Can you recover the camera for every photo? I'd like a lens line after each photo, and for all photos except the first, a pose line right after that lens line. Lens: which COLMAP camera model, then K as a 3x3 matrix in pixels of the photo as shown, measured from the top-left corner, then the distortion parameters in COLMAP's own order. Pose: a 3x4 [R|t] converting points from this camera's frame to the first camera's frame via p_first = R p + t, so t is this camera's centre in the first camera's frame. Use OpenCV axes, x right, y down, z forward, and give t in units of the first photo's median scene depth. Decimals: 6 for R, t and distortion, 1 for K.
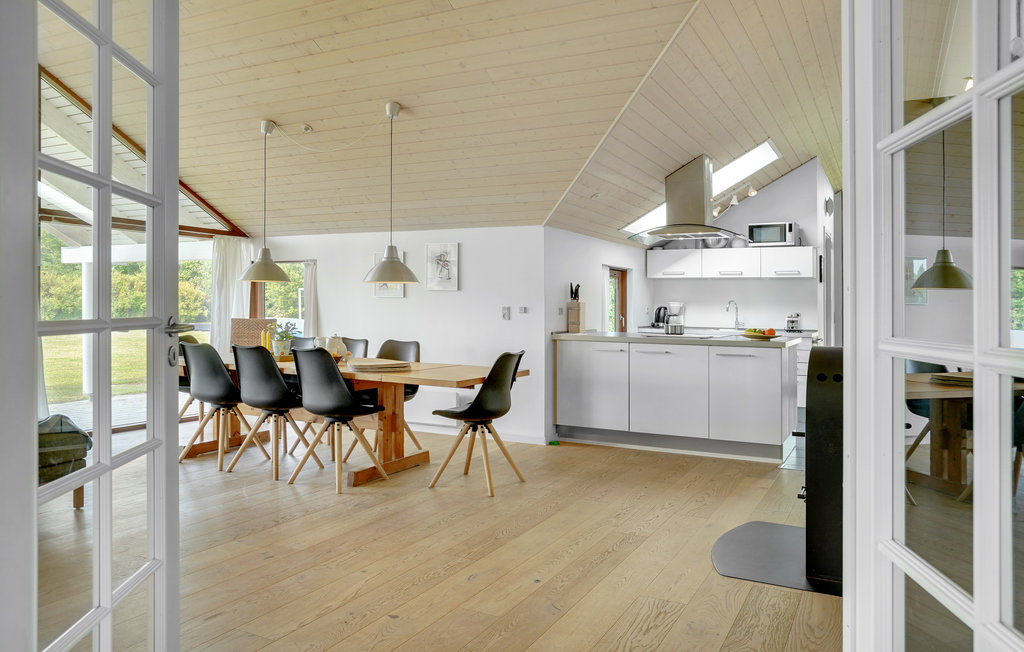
lens RADIAL K [[725.8, 0, 512.5], [0, 725.8, 302.9], [0, 0, 1]] dist [-0.024358, -0.005187]
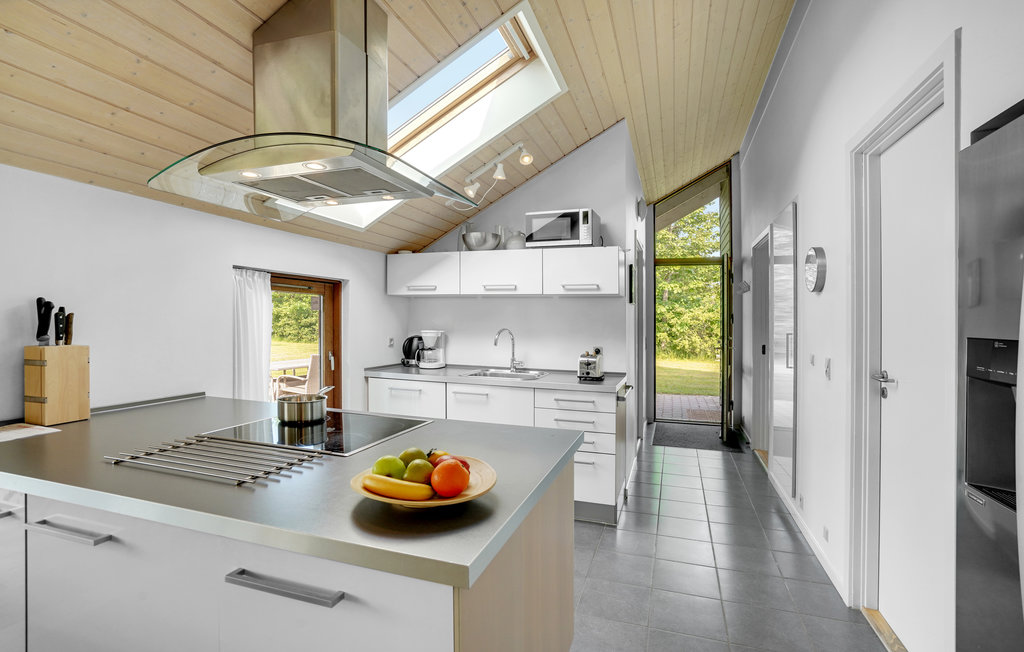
lens RADIAL K [[480.4, 0, 504.0], [0, 480.4, 315.3], [0, 0, 1]] dist [-0.022283, 0.004610]
pose [[0.989997, 0.001195, 0.141084, 0.314760], [-0.000682, 0.999993, -0.003687, -0.018517], [-0.141087, 0.003554, 0.989991, 0.732105]]
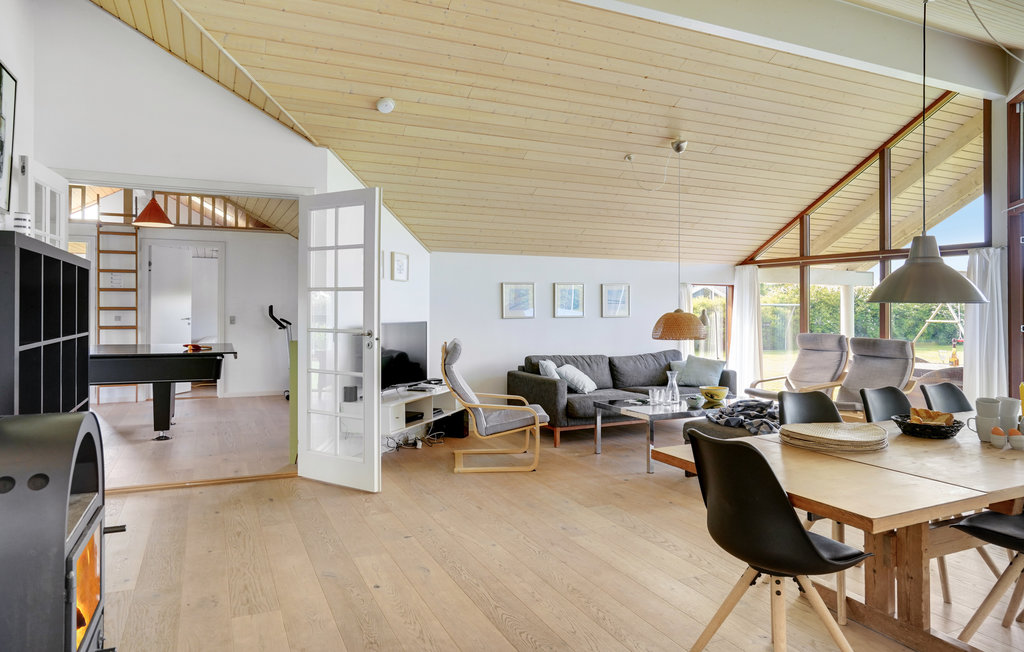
lens RADIAL K [[654.5, 0, 513.7], [0, 654.5, 311.3], [0, 0, 1]] dist [-0.028117, 0.014742]
pose [[-0.604510, -0.013871, -0.796477, 0.350086], [-0.010355, 0.999901, -0.009554, -0.011284], [0.796530, 0.002472, -0.604594, 0.883763]]
